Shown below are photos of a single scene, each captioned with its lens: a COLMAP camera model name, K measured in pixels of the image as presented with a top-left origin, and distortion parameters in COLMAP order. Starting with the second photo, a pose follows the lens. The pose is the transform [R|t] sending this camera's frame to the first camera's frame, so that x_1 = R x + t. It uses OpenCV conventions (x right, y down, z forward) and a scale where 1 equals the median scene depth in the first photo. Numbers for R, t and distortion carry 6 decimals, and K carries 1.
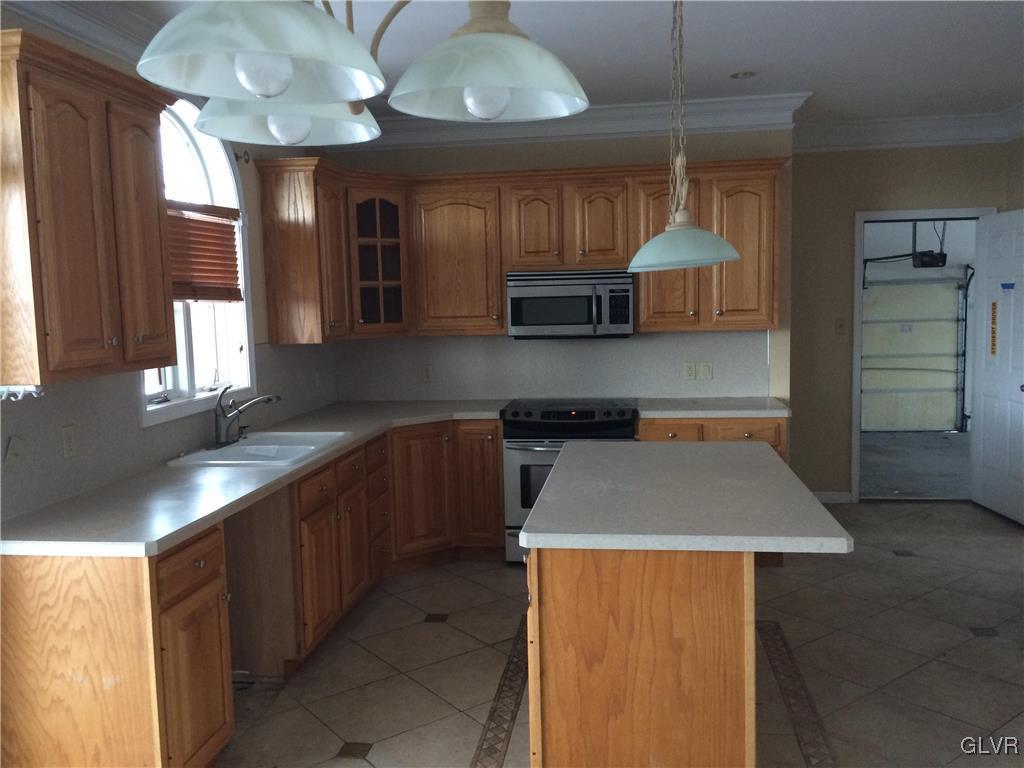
lens RADIAL K [[869.1, 0, 512.0], [0, 869.1, 384.0], [0, 0, 1]] dist [0.034365, -0.004667]
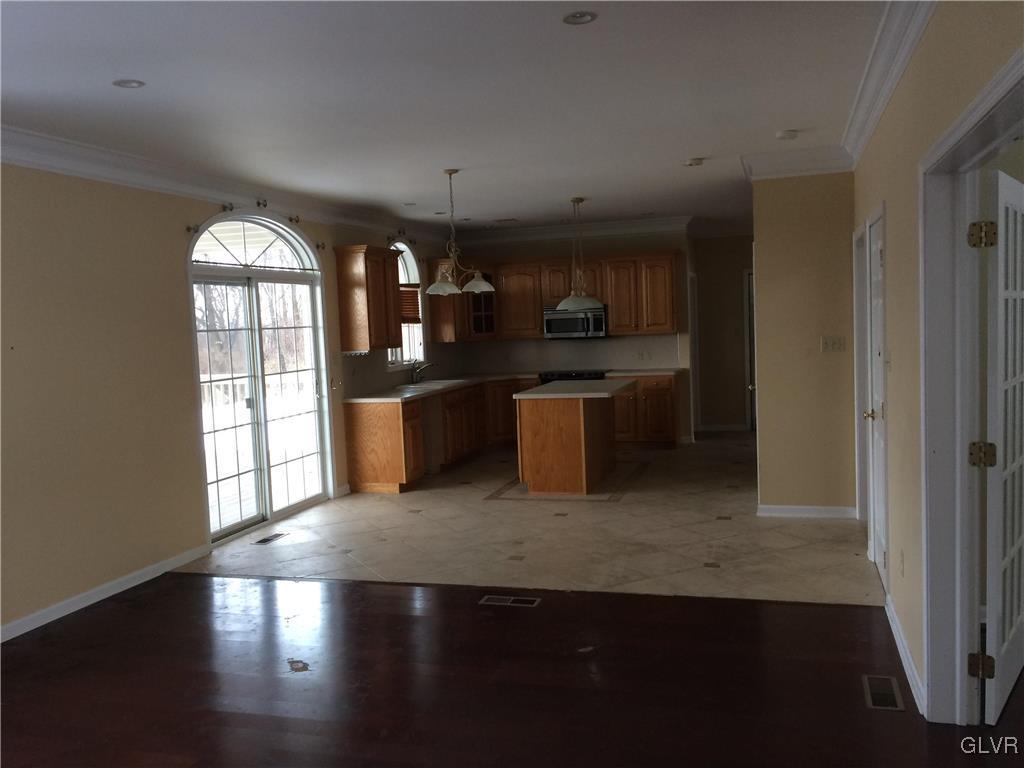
lens RADIAL K [[869.1, 0, 512.0], [0, 869.1, 384.0], [0, 0, 1]] dist [0.034365, -0.004667]
pose [[0.987462, -0.004390, -0.157794, 0.264028], [0.001351, 0.999812, -0.019361, 0.100254], [0.157849, 0.018905, 0.987282, -1.119200]]
